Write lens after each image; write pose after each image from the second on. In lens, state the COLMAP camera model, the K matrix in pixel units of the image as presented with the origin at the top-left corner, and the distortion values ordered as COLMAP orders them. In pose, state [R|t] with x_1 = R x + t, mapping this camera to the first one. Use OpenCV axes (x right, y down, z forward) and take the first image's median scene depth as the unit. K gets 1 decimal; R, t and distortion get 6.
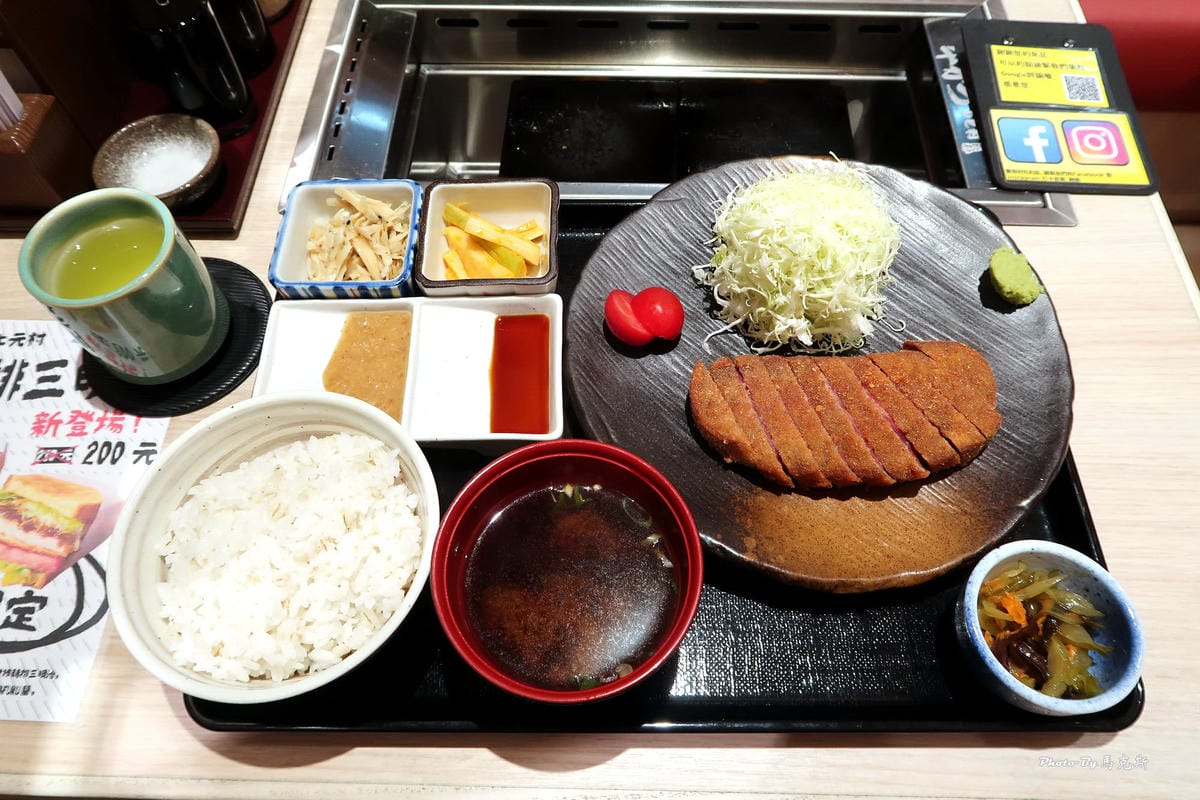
lens RADIAL K [[819.1, 0, 600.0], [0, 819.1, 400.0], [0, 0, 1]] dist [-0.021139, 0.005210]
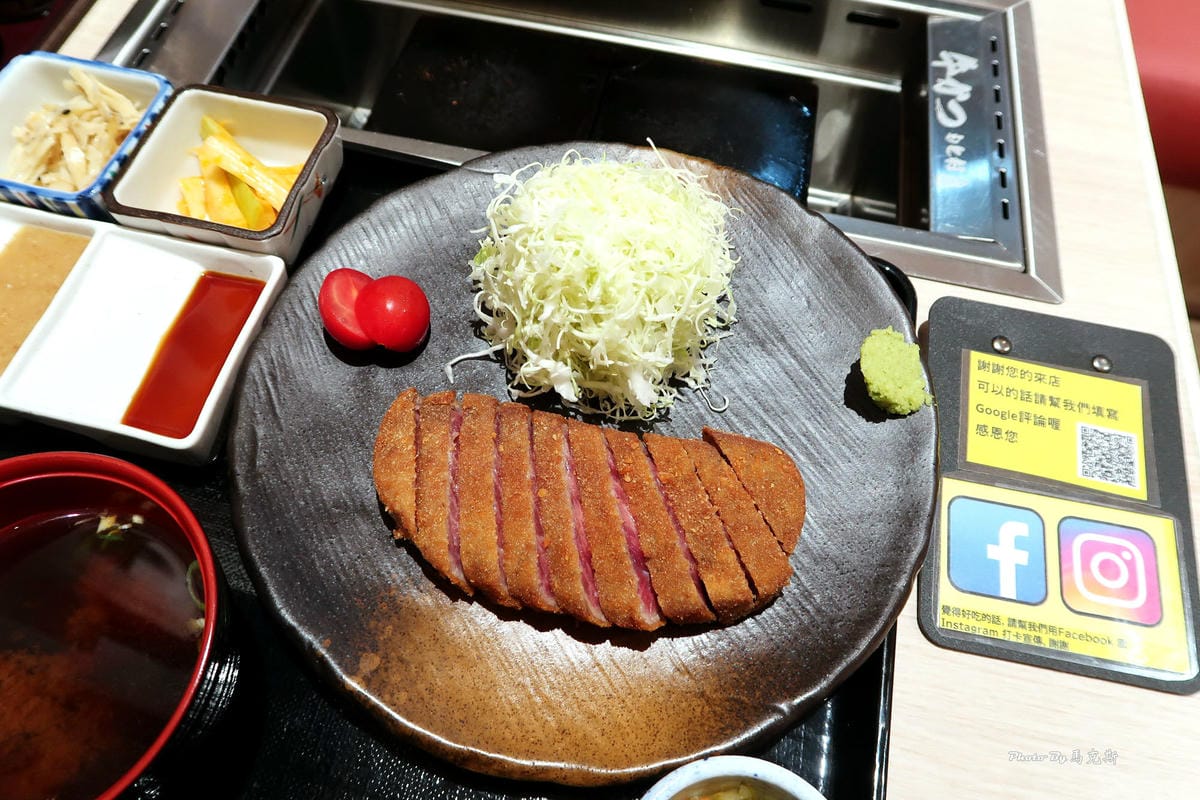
lens RADIAL K [[819.1, 0, 600.0], [0, 819.1, 400.0], [0, 0, 1]] dist [-0.021139, 0.005210]
pose [[0.971706, 0.227807, -0.062379, 0.309874], [-0.227762, 0.973685, 0.007931, -0.076156], [0.062544, 0.006501, 0.998021, 0.277317]]
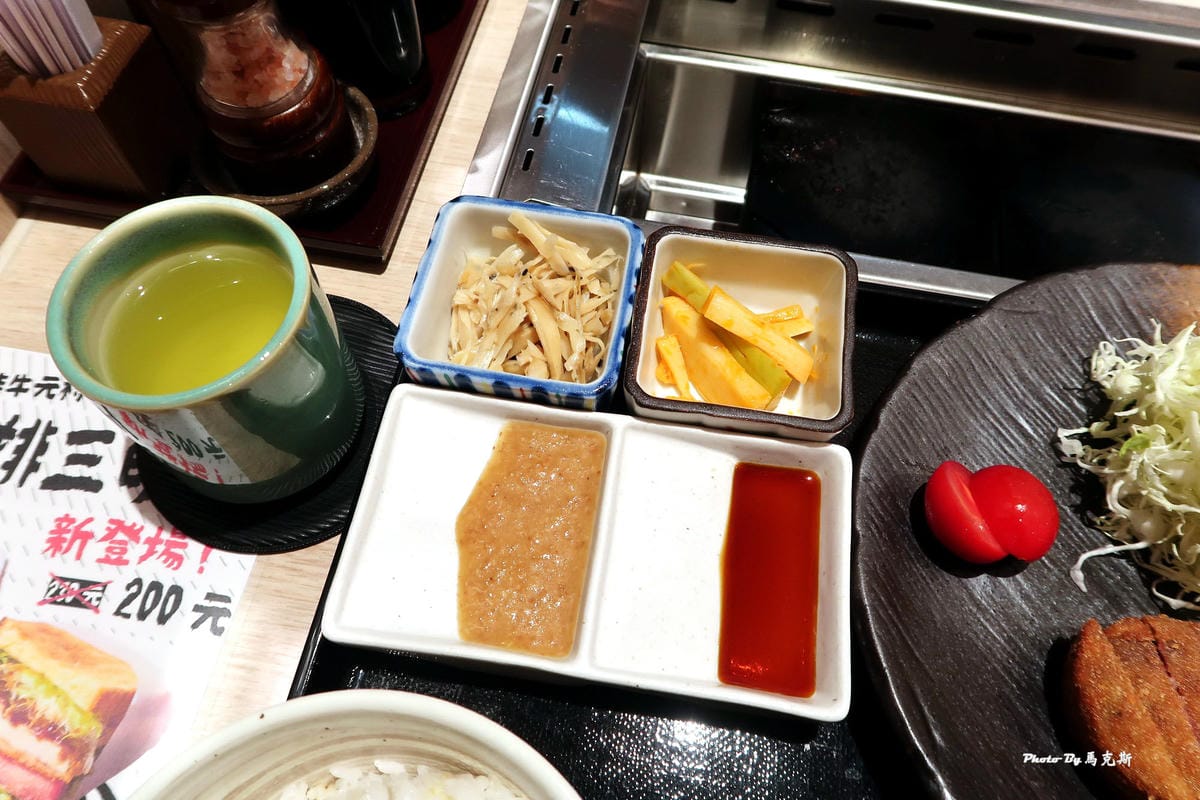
lens RADIAL K [[819.1, 0, 600.0], [0, 819.1, 400.0], [0, 0, 1]] dist [-0.021139, 0.005210]
pose [[0.984986, 0.163459, -0.055522, -0.207117], [-0.162143, 0.986385, 0.027465, -0.152576], [0.059255, -0.018050, 0.998080, 0.376087]]
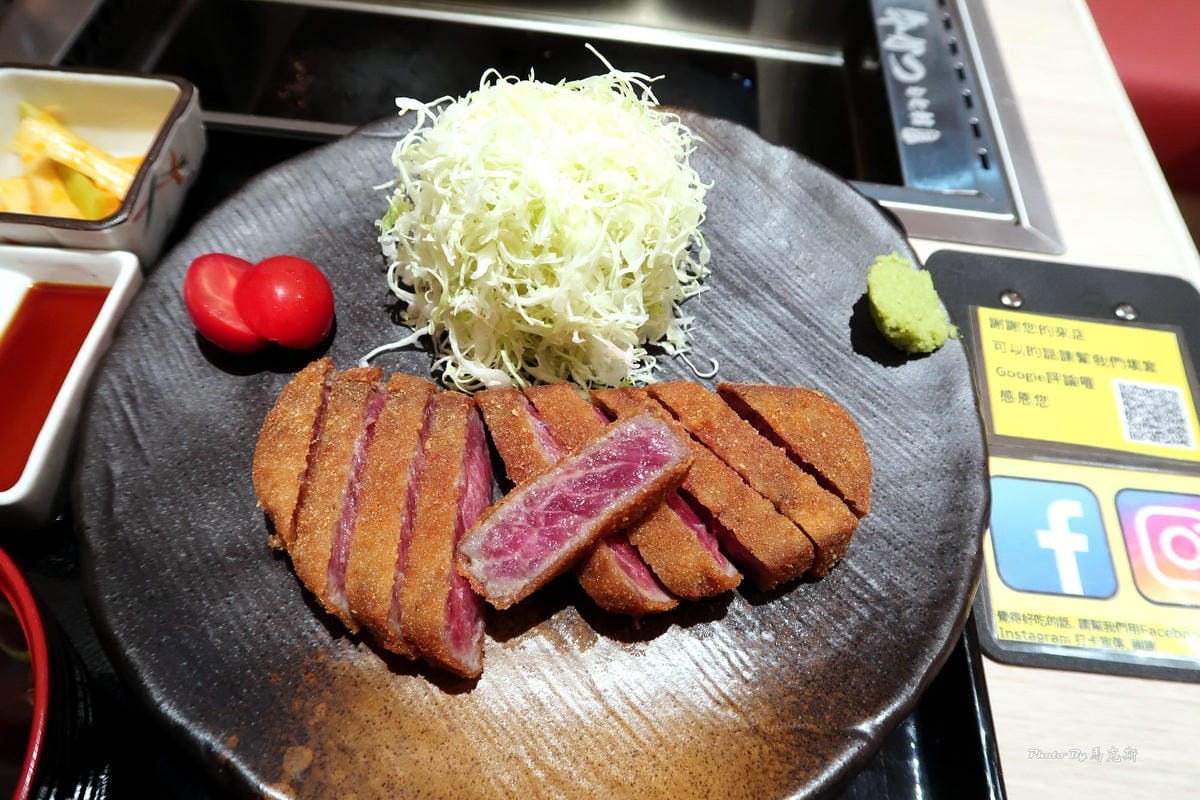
lens RADIAL K [[819.1, 0, 600.0], [0, 819.1, 400.0], [0, 0, 1]] dist [-0.021139, 0.005210]
pose [[0.994317, 0.103891, 0.023244, 0.279898], [-0.101891, 0.991964, -0.075009, -0.016510], [-0.030850, 0.072215, 0.996912, 0.422065]]
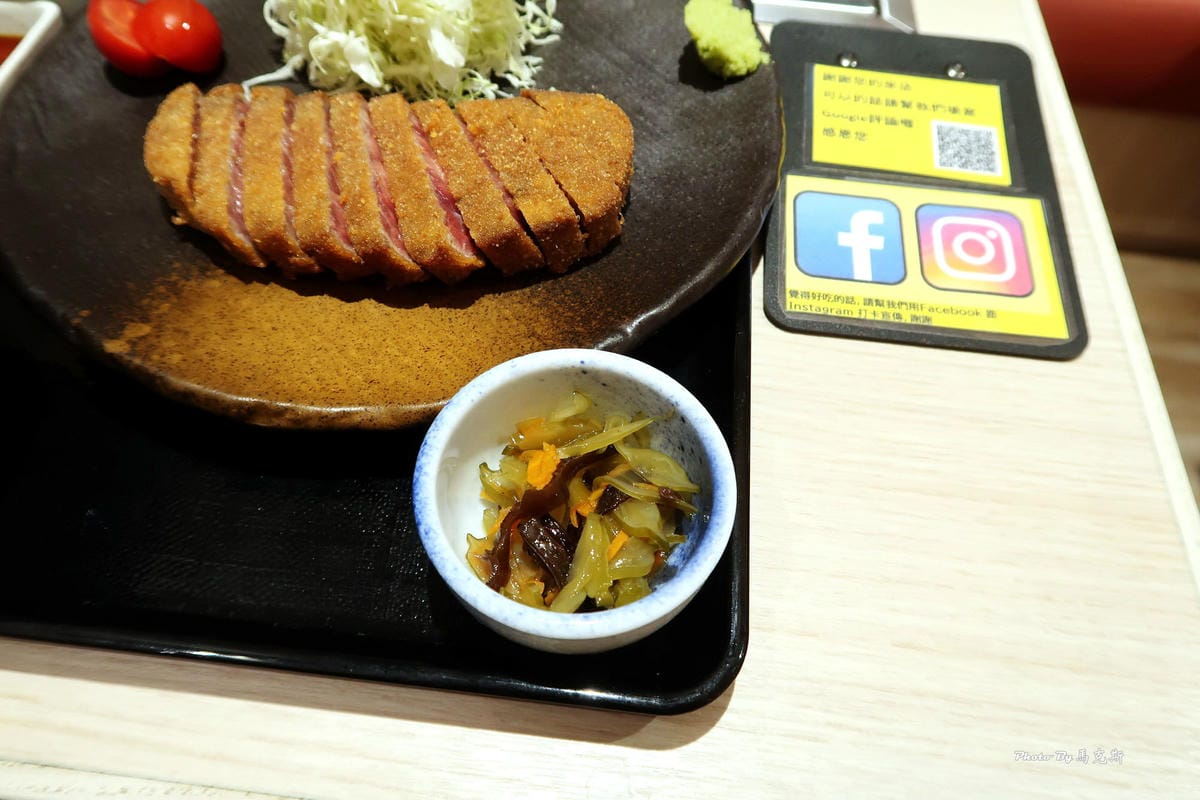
lens RADIAL K [[819.1, 0, 600.0], [0, 819.1, 400.0], [0, 0, 1]] dist [-0.021139, 0.005210]
pose [[0.993833, 0.108881, -0.020982, 0.452586], [-0.109967, 0.992091, -0.060523, 0.189735], [0.014226, 0.062458, 0.997946, 0.359913]]
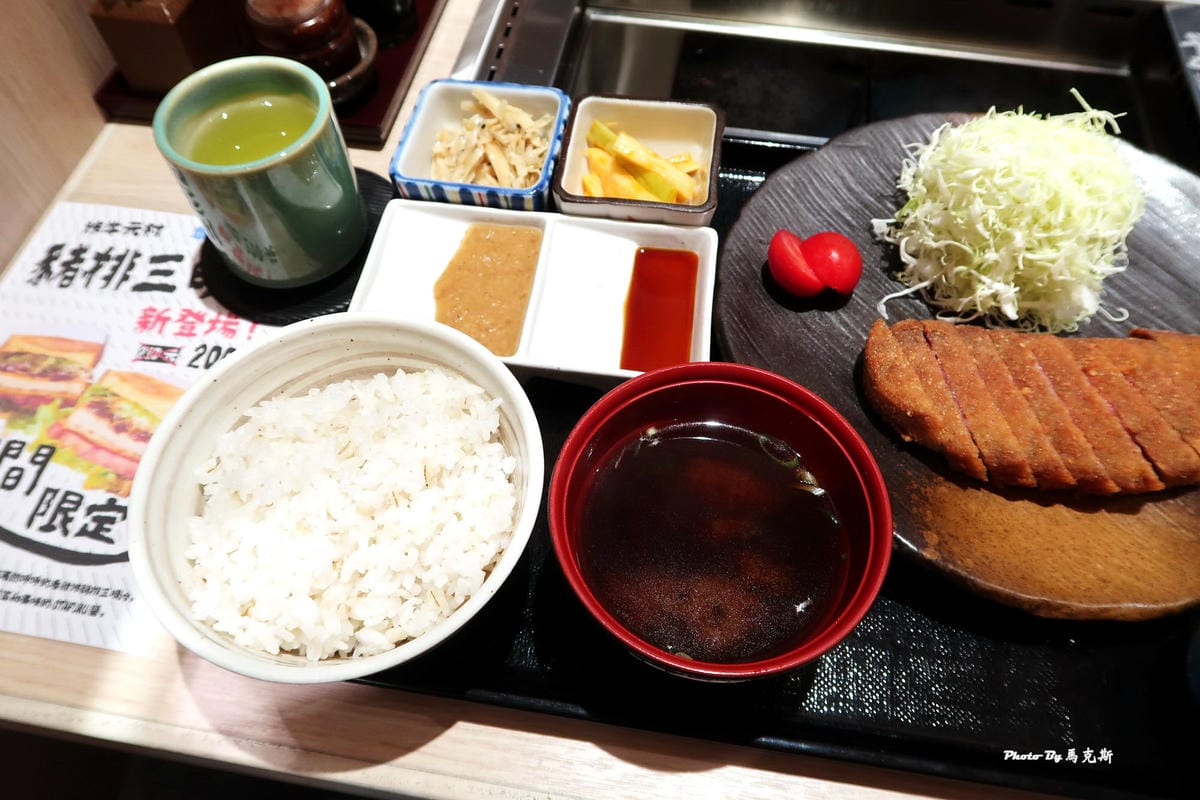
lens RADIAL K [[819.1, 0, 600.0], [0, 819.1, 400.0], [0, 0, 1]] dist [-0.021139, 0.005210]
pose [[0.988427, 0.132426, -0.073998, -0.082314], [-0.135387, 0.990119, -0.036524, 0.096510], [0.068430, 0.046120, 0.996589, 0.146512]]
